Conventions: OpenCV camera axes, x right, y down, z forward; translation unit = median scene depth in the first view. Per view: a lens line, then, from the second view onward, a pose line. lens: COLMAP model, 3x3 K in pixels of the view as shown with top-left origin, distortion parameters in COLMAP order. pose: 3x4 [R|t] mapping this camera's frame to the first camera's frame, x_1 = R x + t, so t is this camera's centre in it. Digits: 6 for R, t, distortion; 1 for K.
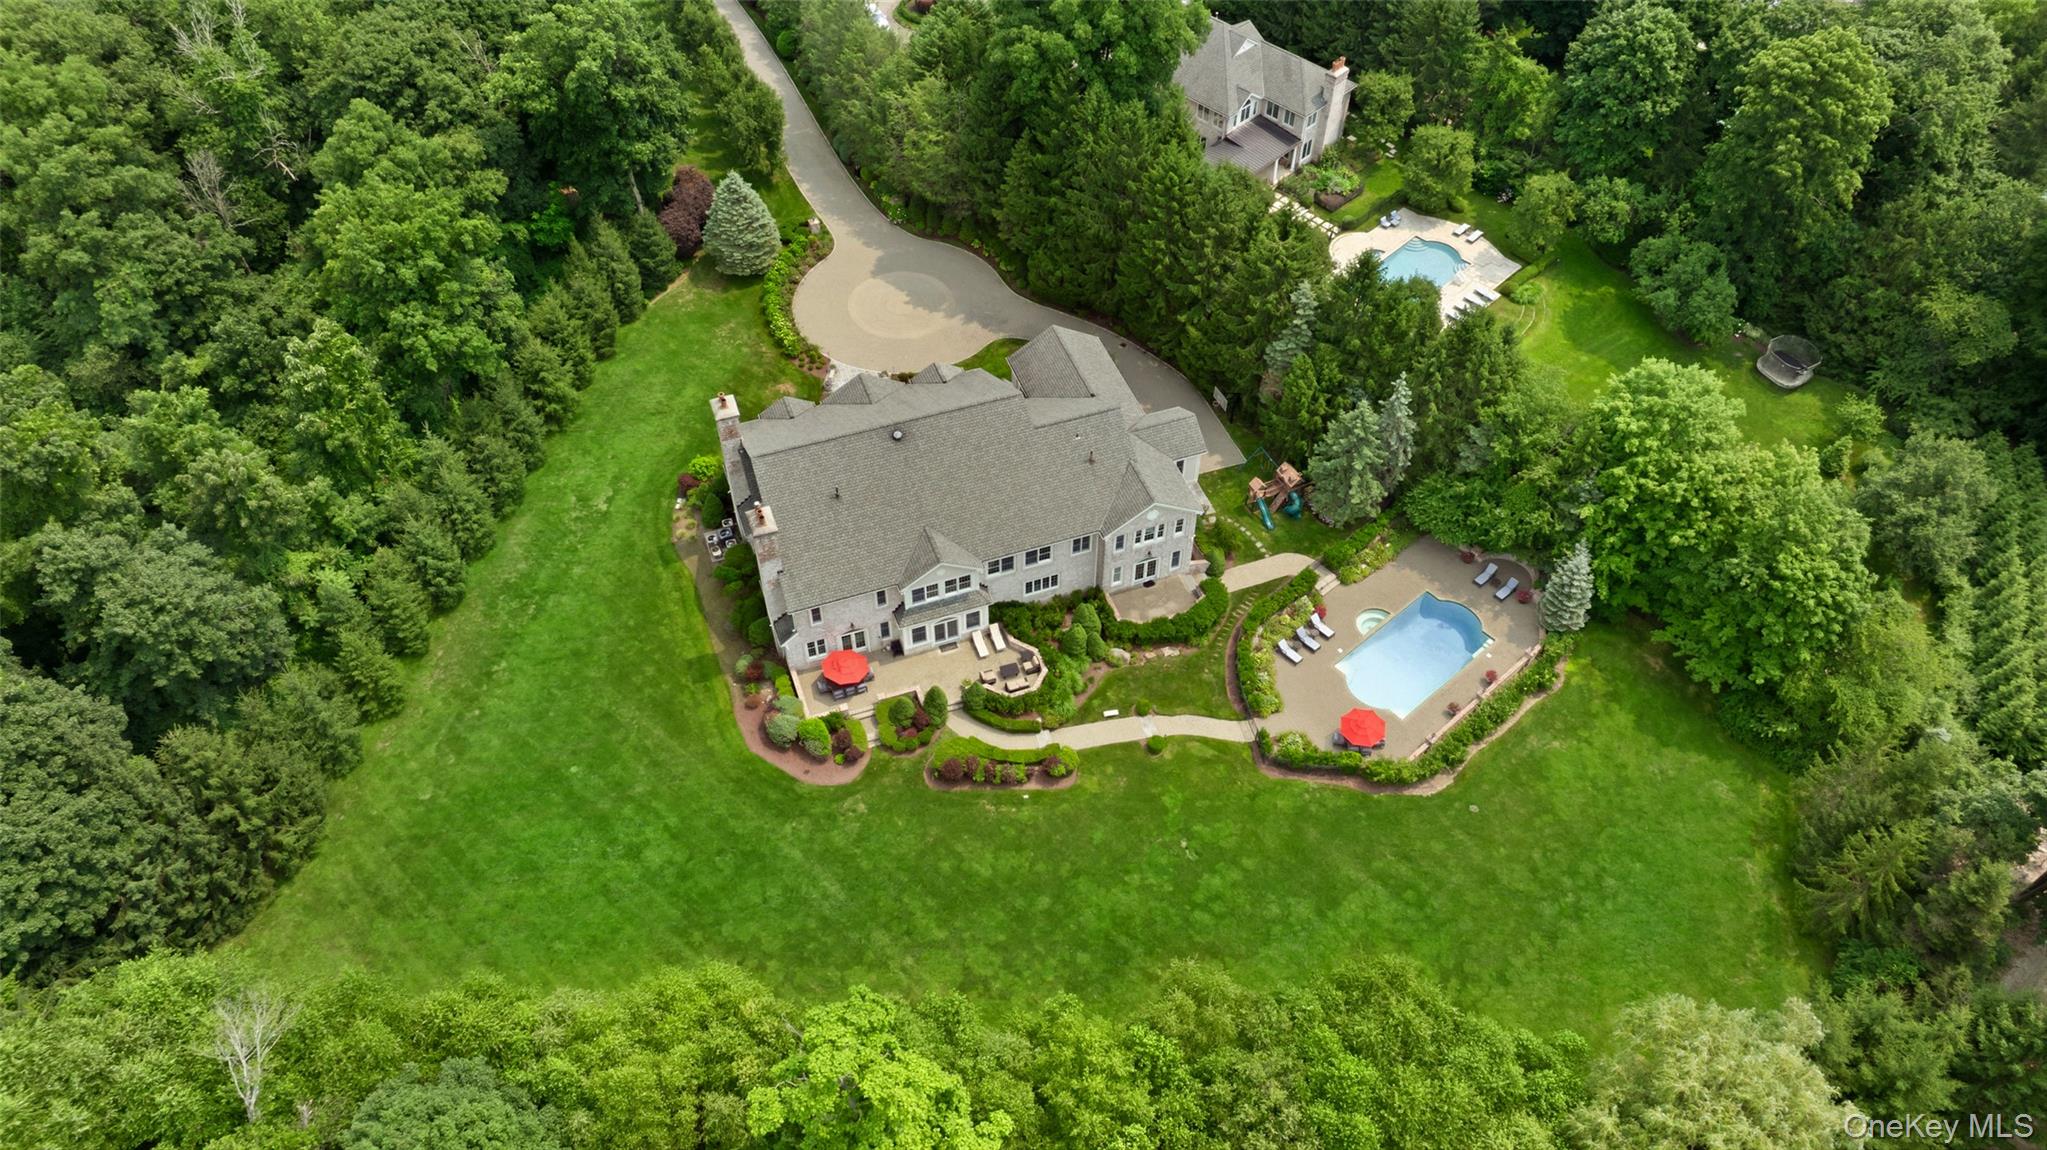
lens RADIAL K [[1439.9, 0, 1023.5], [0, 1439.9, 575.0], [0, 0, 1]] dist [-0.014160, -0.000942]
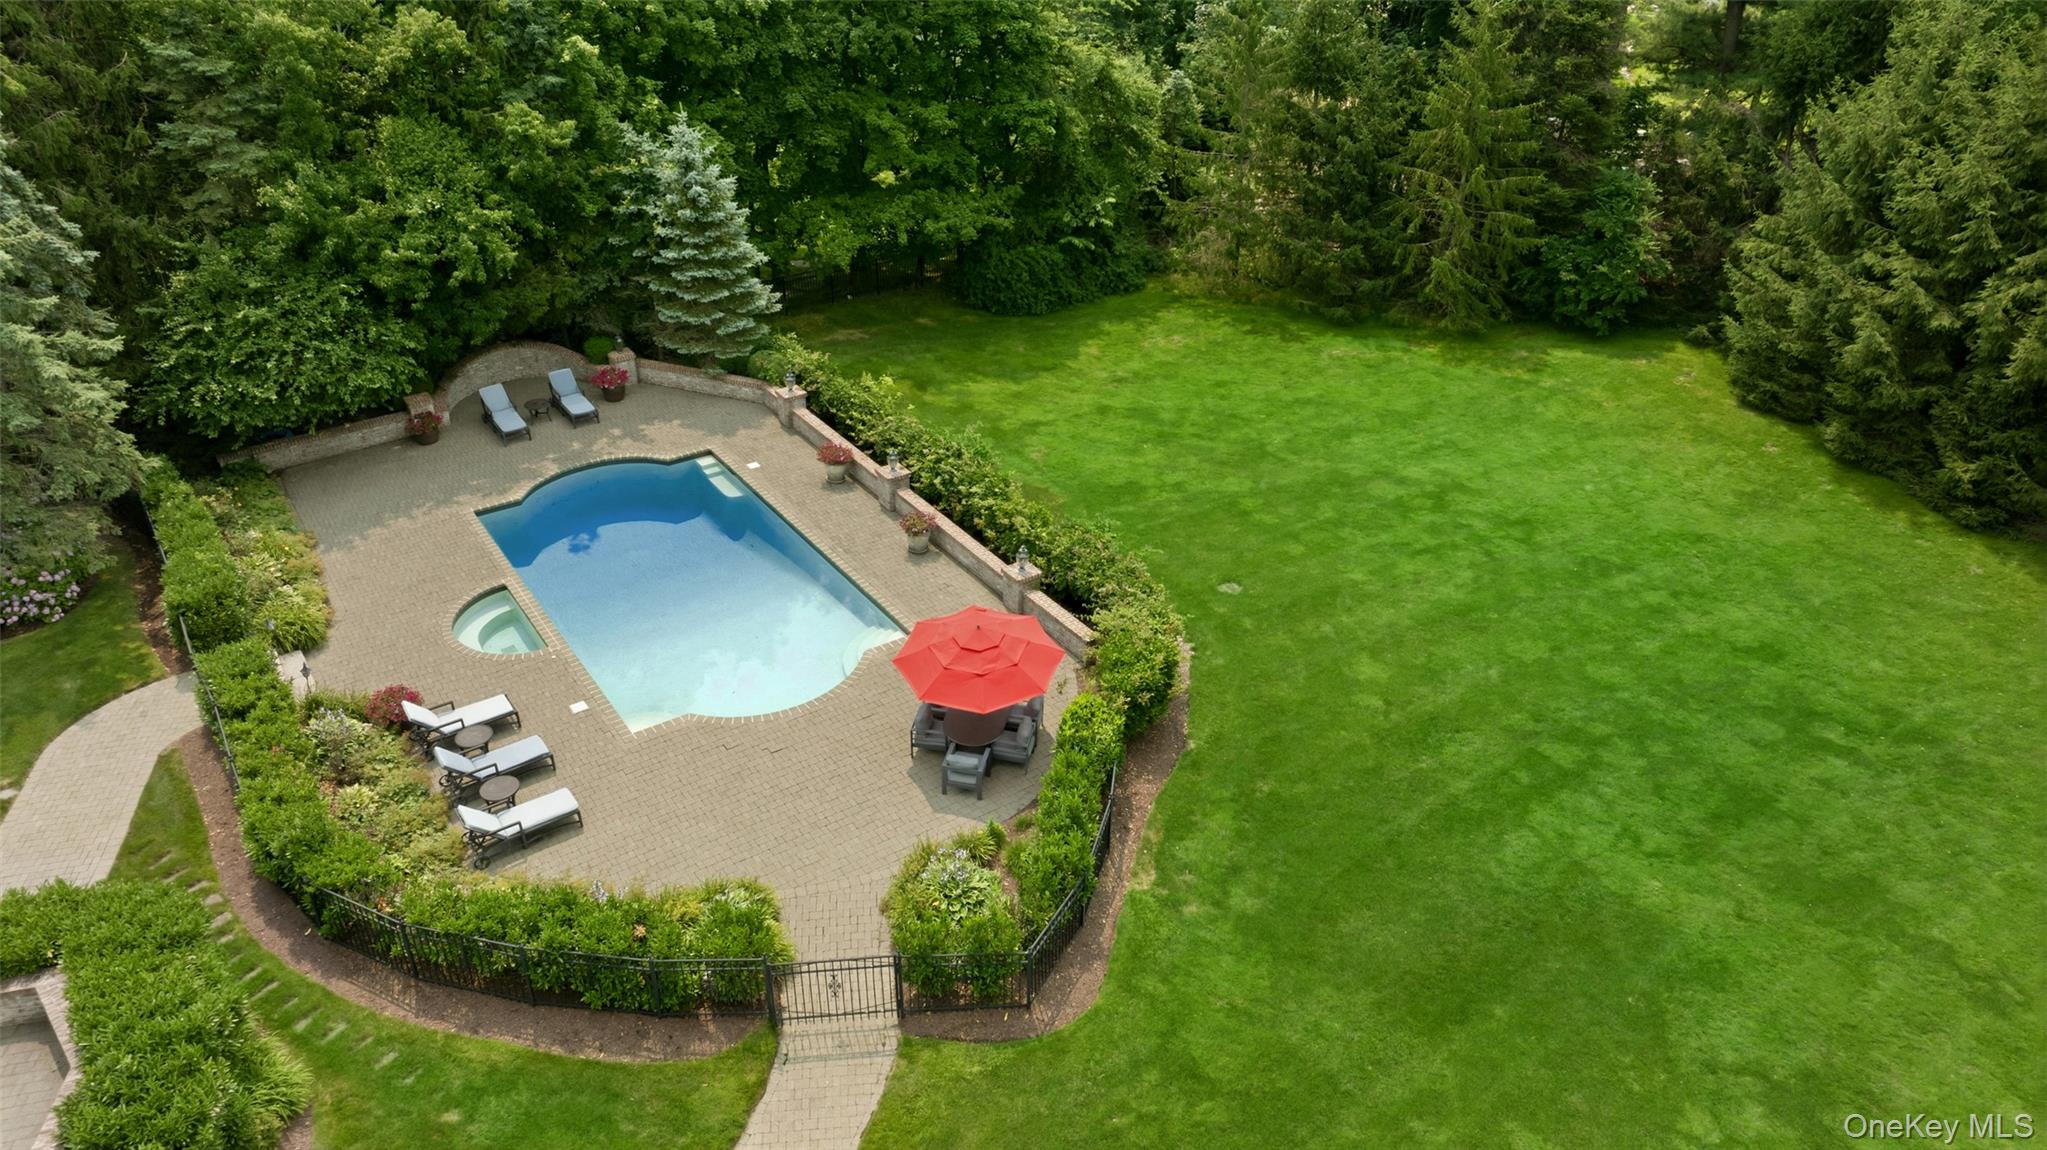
lens RADIAL K [[1439.9, 0, 1023.5], [0, 1439.9, 575.0], [0, 0, 1]] dist [-0.014160, -0.000942]
pose [[0.121390, -0.514707, 0.848729, 0.010265], [0.743169, 0.613944, 0.266031, 0.027699], [-0.658000, 0.598456, 0.457041, 0.823171]]
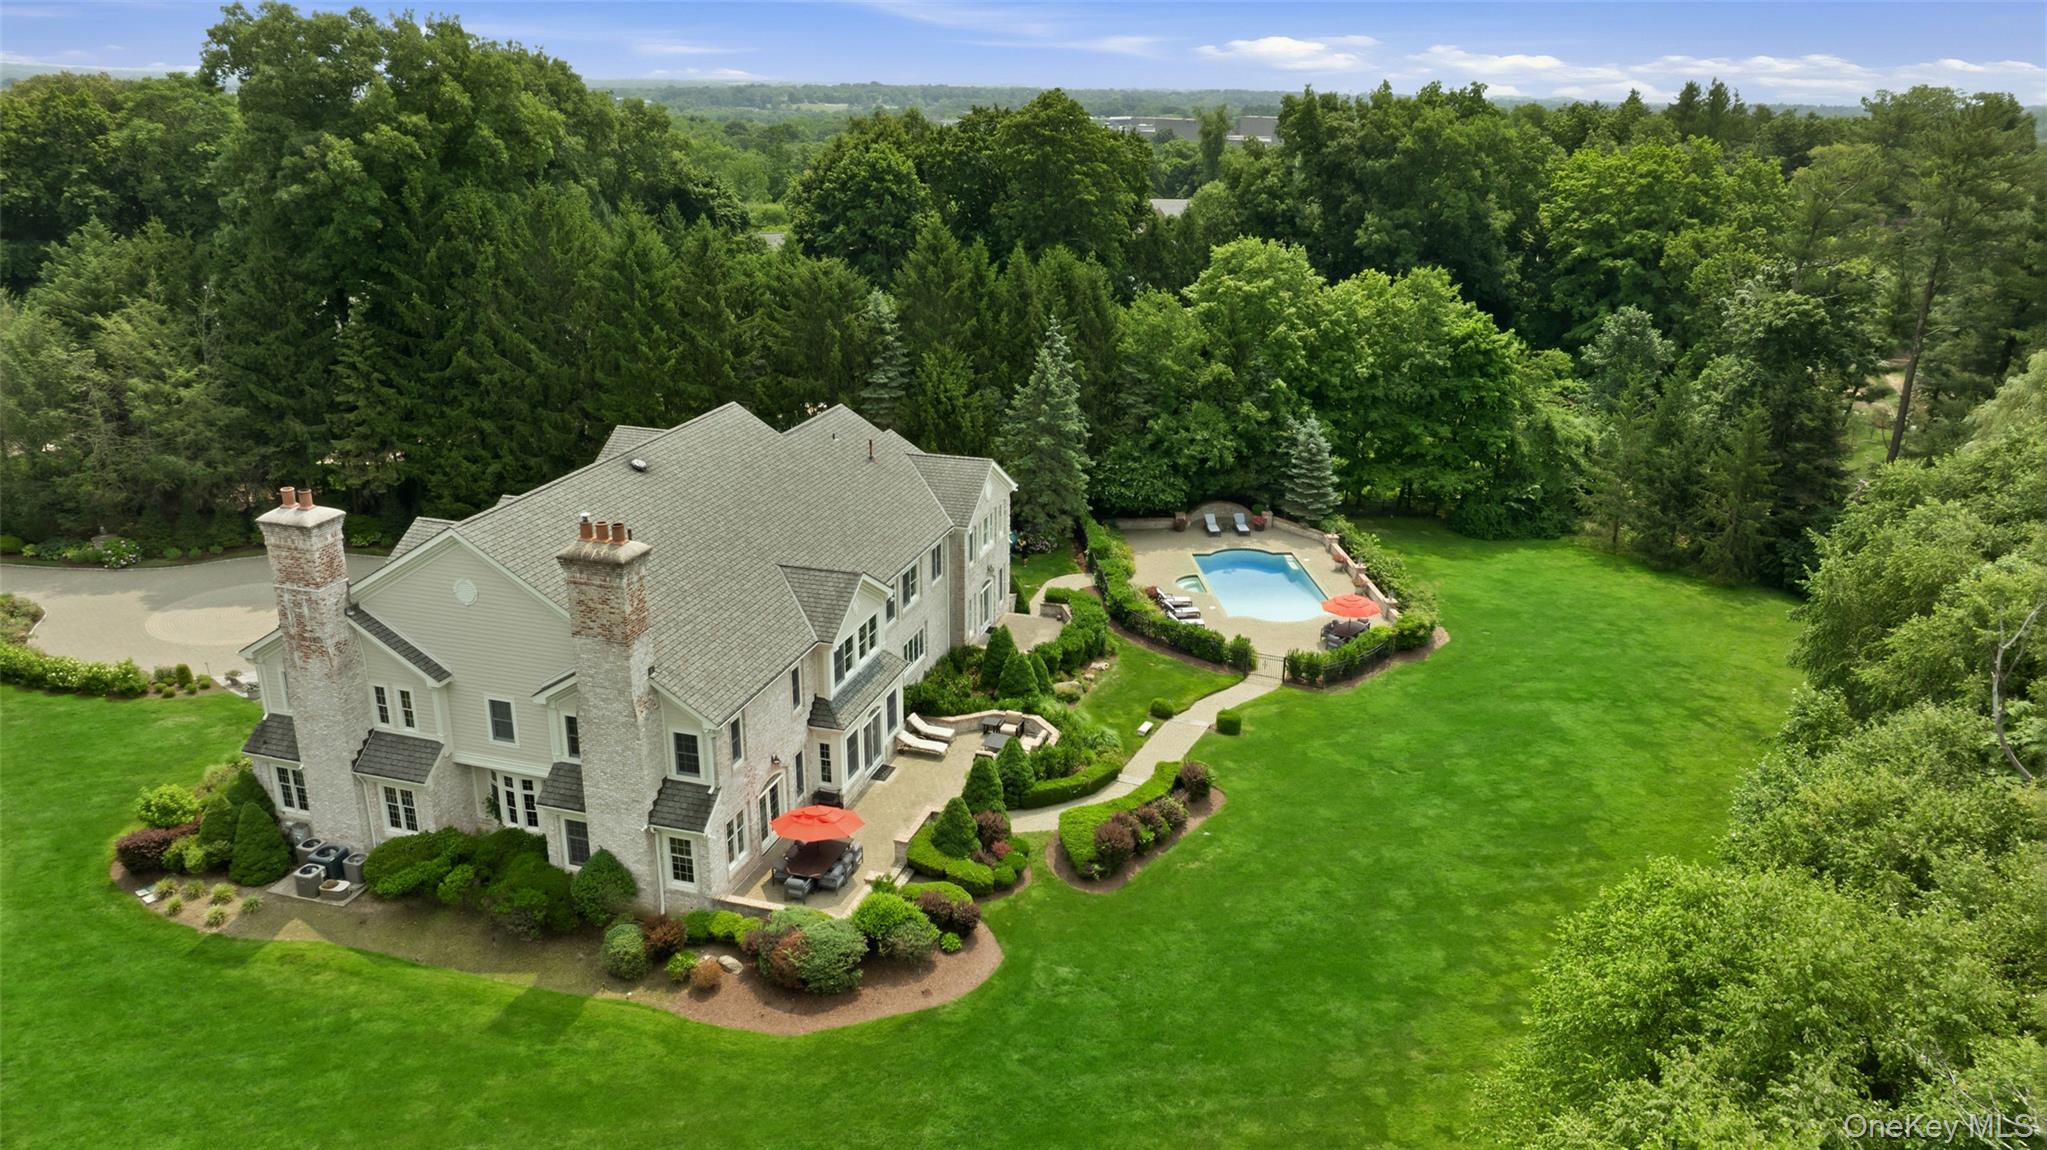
lens RADIAL K [[1439.9, 0, 1023.5], [0, 1439.9, 575.0], [0, 0, 1]] dist [-0.014160, -0.000942]
pose [[0.596444, -0.262047, 0.758674, -0.427338], [0.597740, 0.775837, -0.201948, 0.136960], [-0.535687, 0.573940, 0.619380, 0.583258]]
